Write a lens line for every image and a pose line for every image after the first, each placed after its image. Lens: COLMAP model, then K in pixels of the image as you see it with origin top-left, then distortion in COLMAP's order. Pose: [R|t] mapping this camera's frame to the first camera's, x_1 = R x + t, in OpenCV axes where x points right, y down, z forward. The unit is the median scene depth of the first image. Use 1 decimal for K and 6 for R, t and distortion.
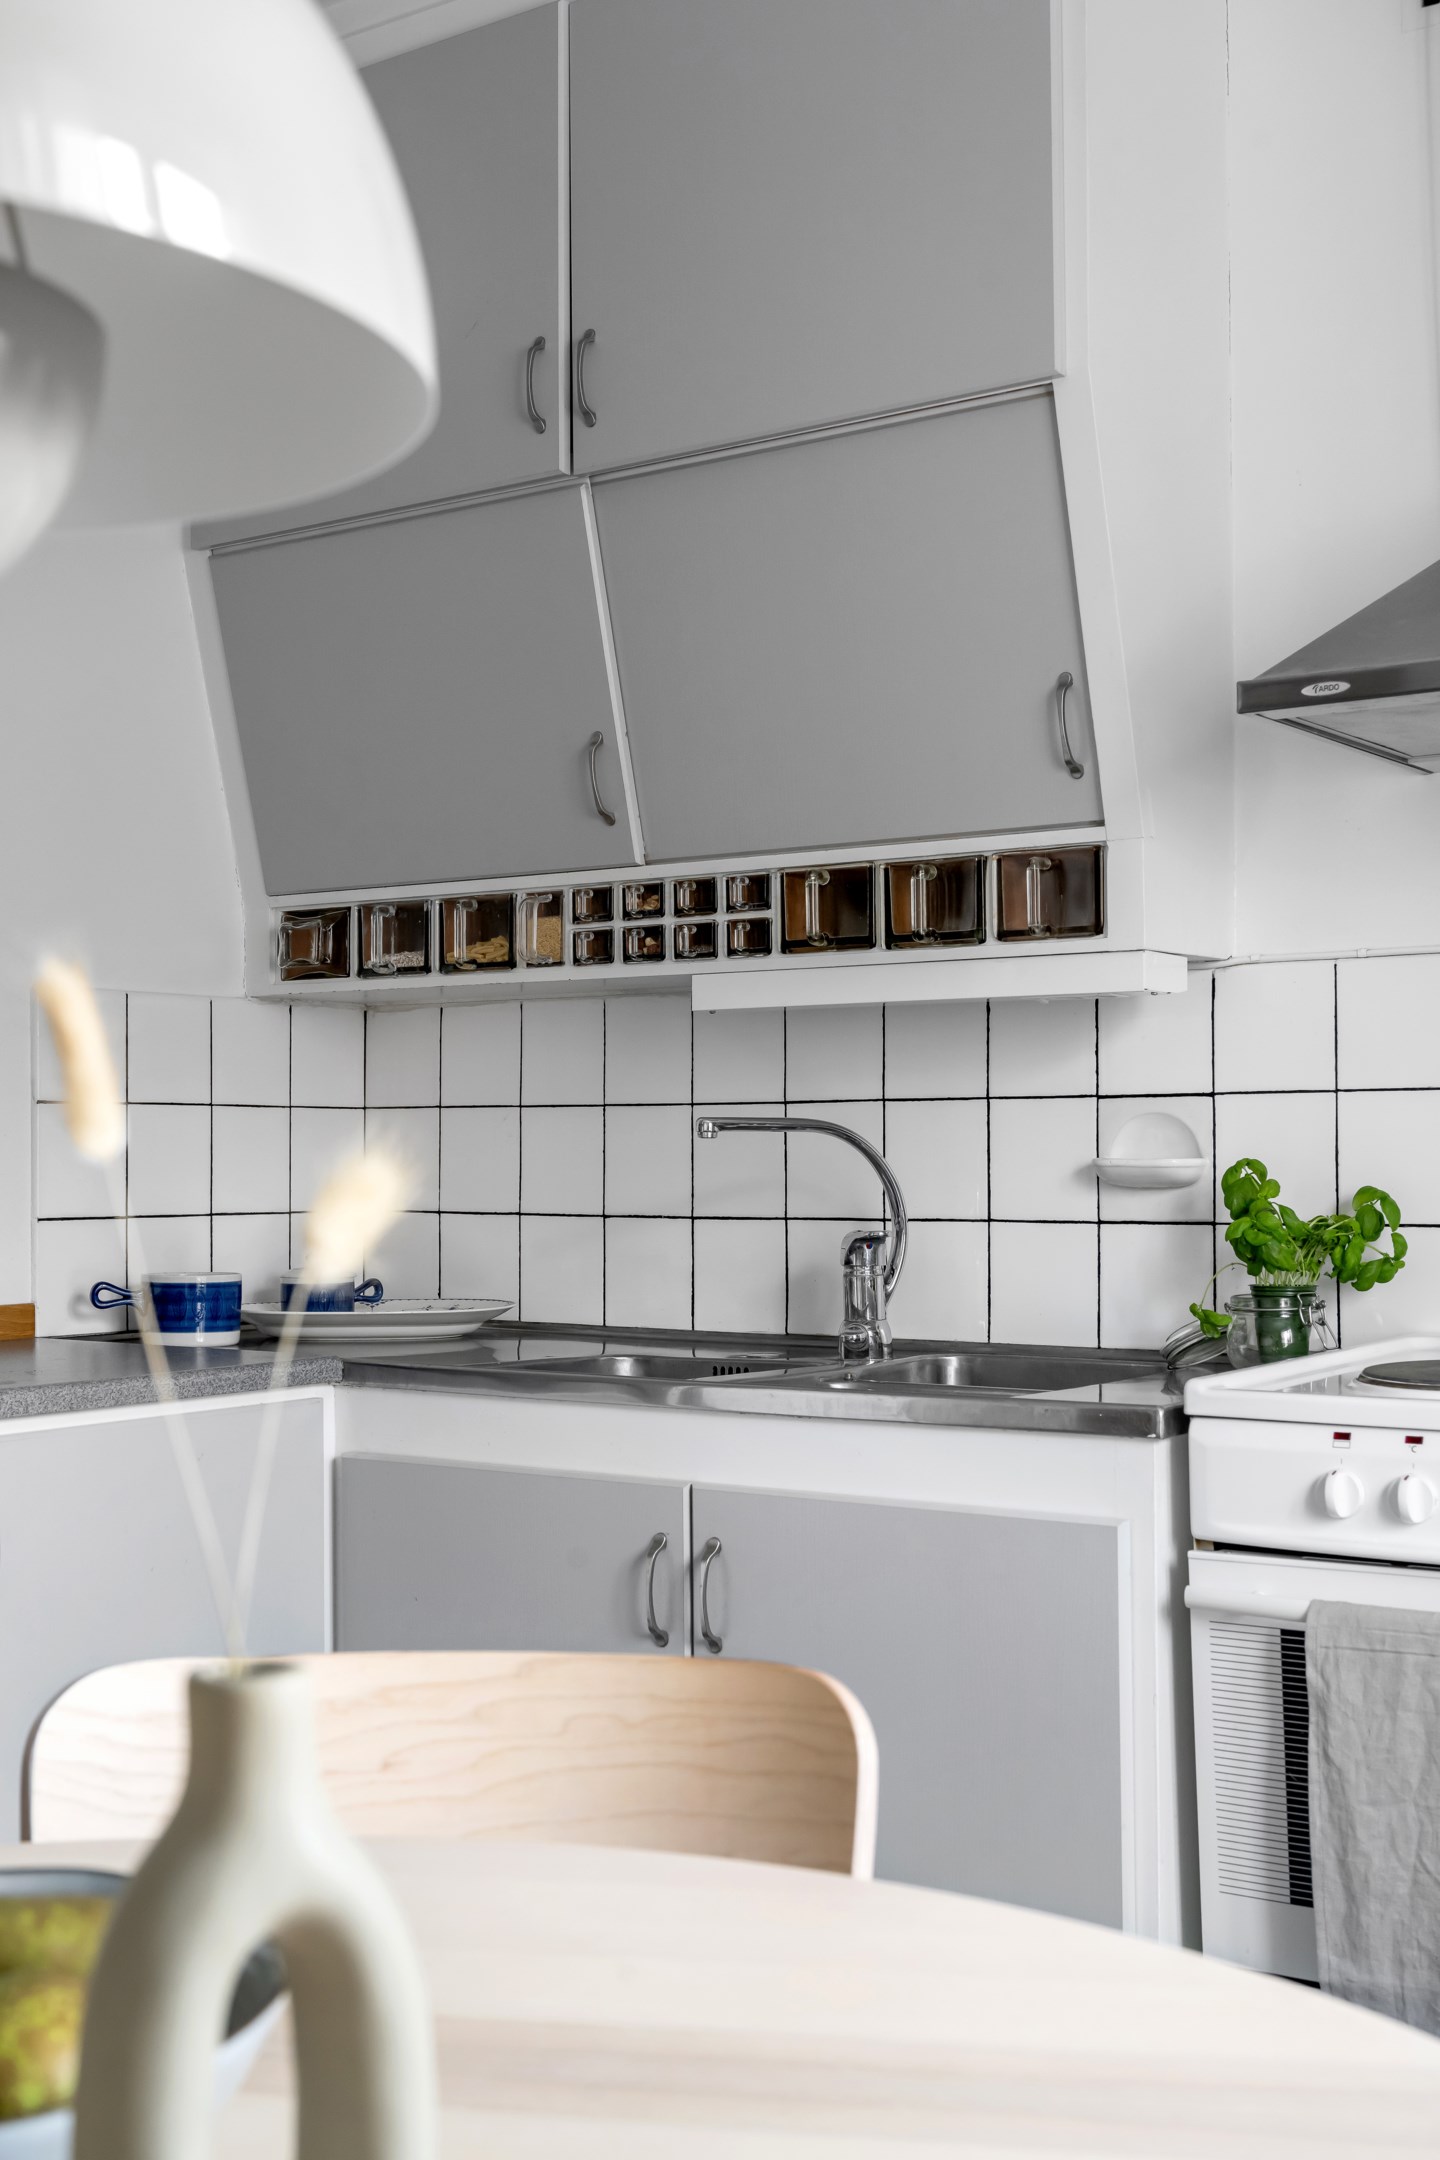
lens RADIAL K [[2590.6, 0, 714.6], [0, 2590.6, 1087.8], [0, 0, 1]] dist [0.009822, -0.009938]
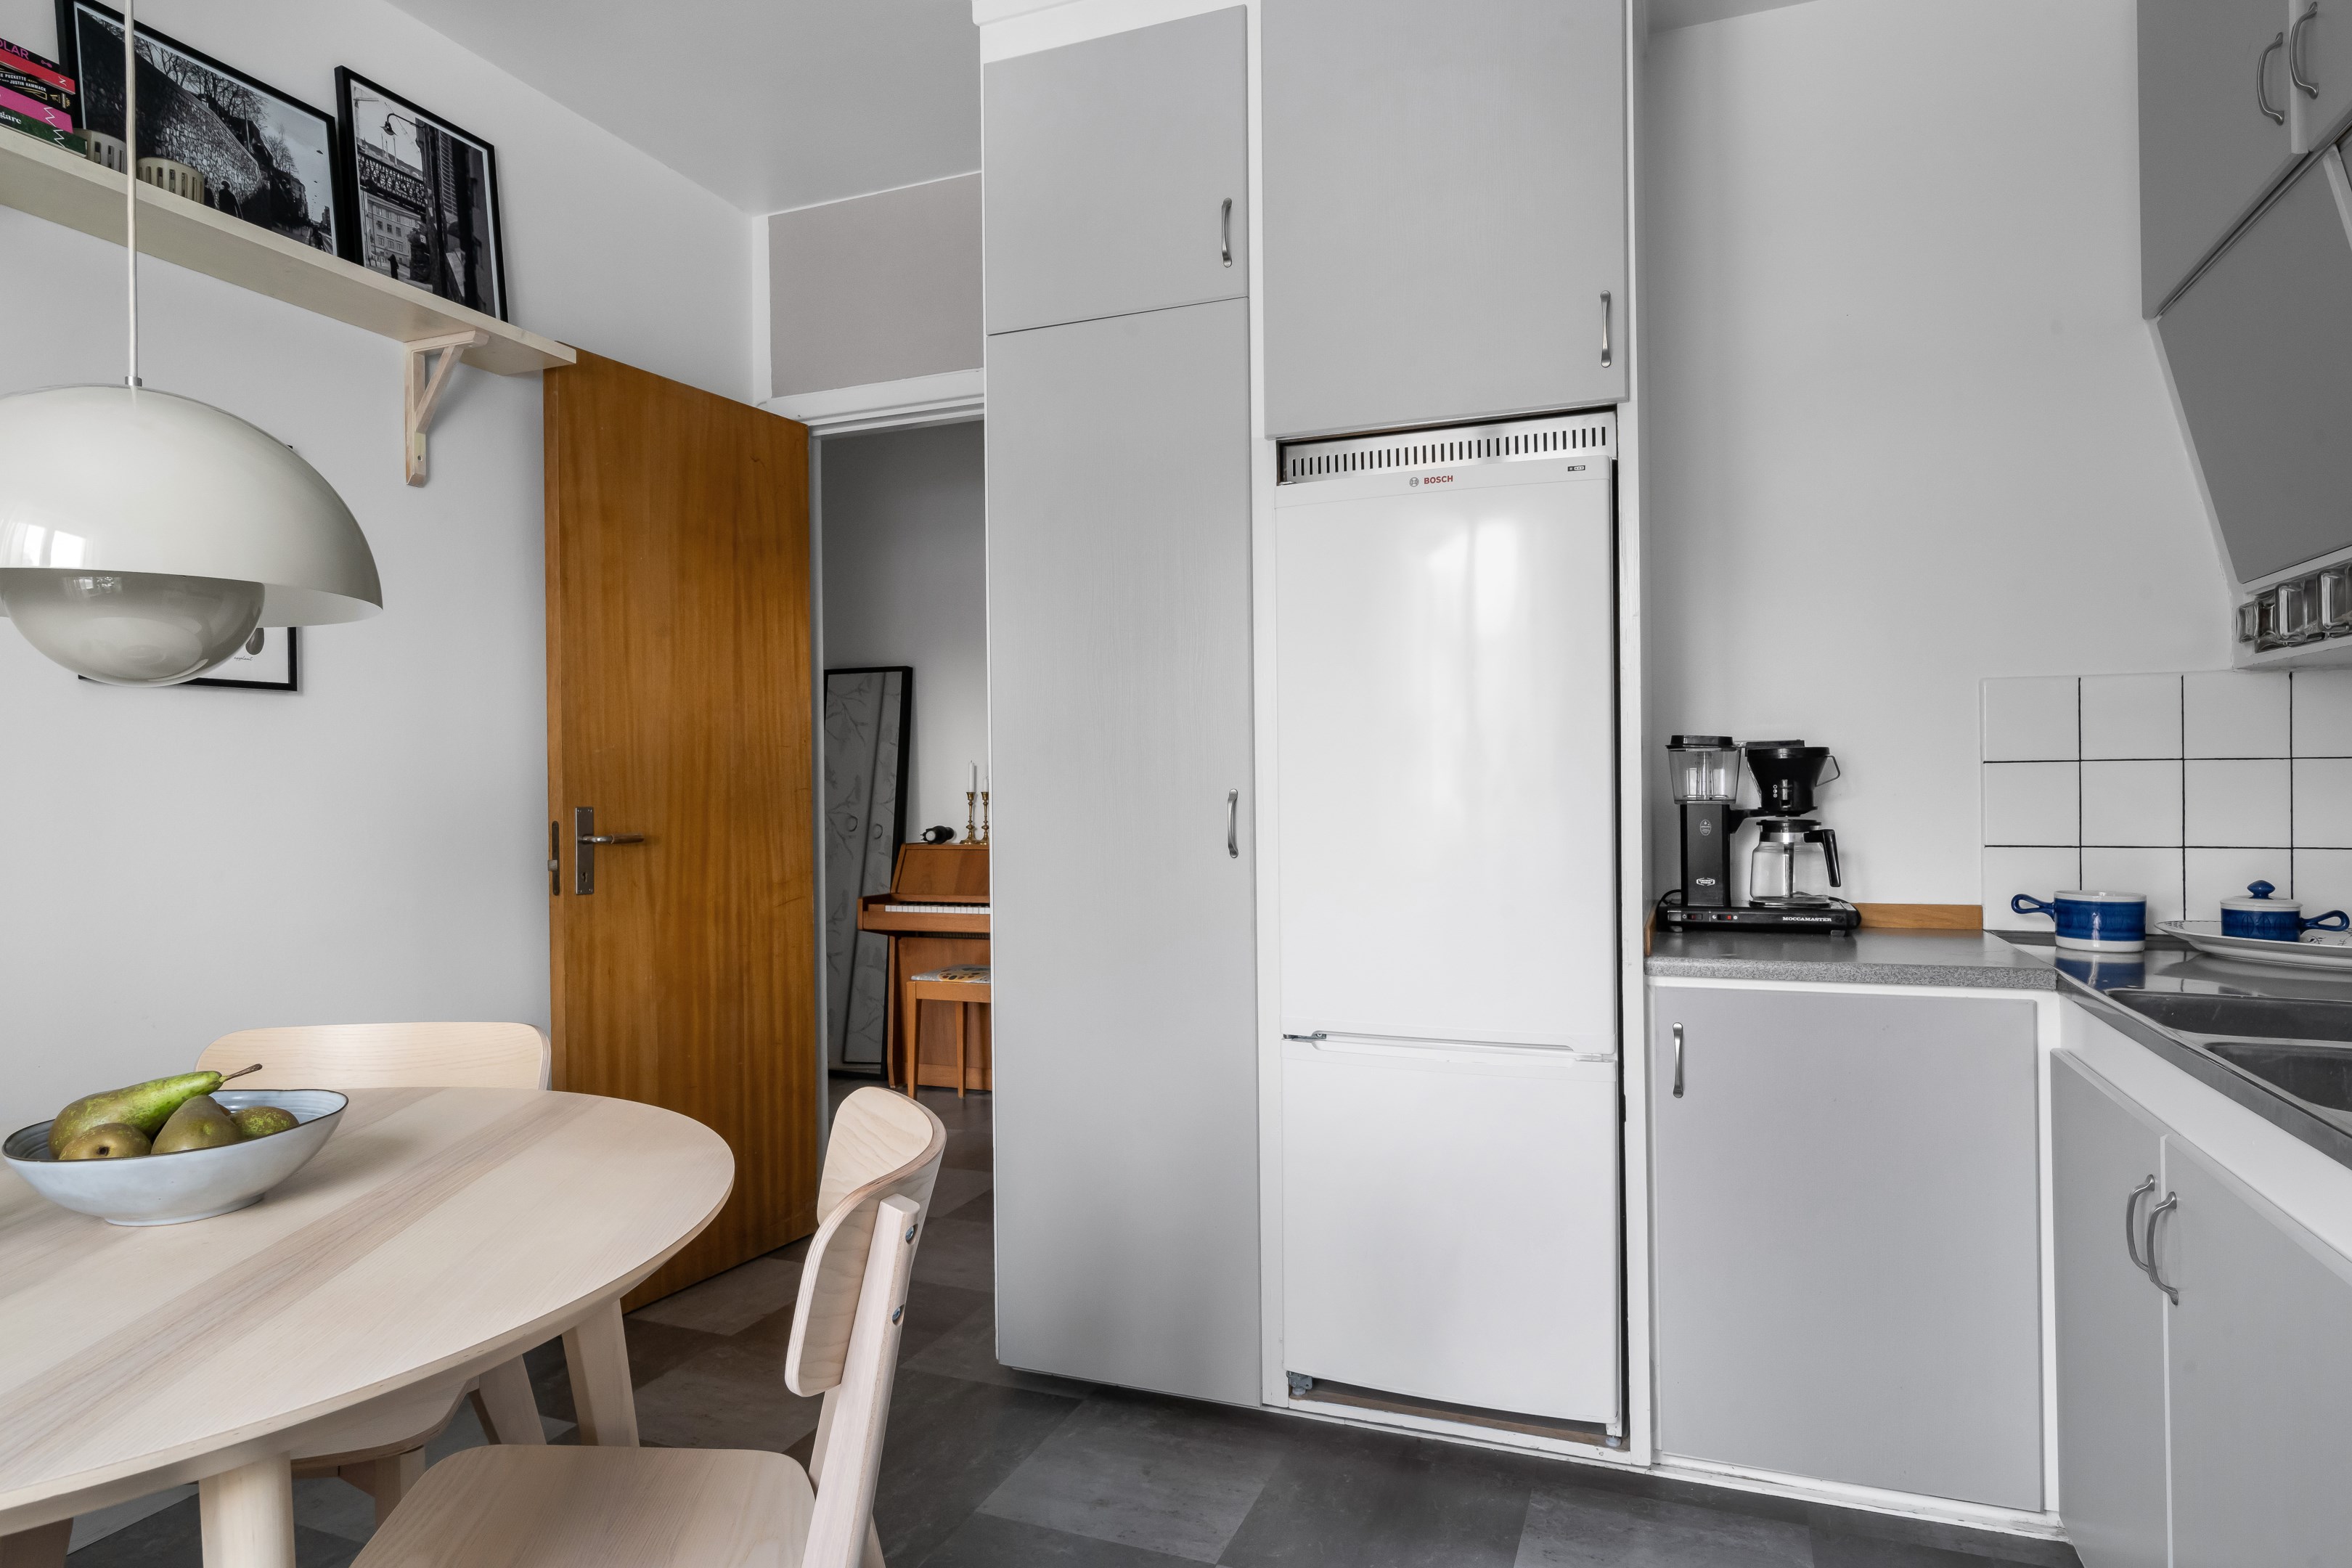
lens RADIAL K [[1345.6, 0, 1176.0], [0, 1345.6, 784.0], [0, 0, 1]] dist [0.000715, 0.000517]
pose [[0.246286, 0.001502, -0.969196, 0.357303], [0.034087, 0.999367, 0.010211, -0.005326], [0.968598, -0.035552, 0.246079, 0.422249]]
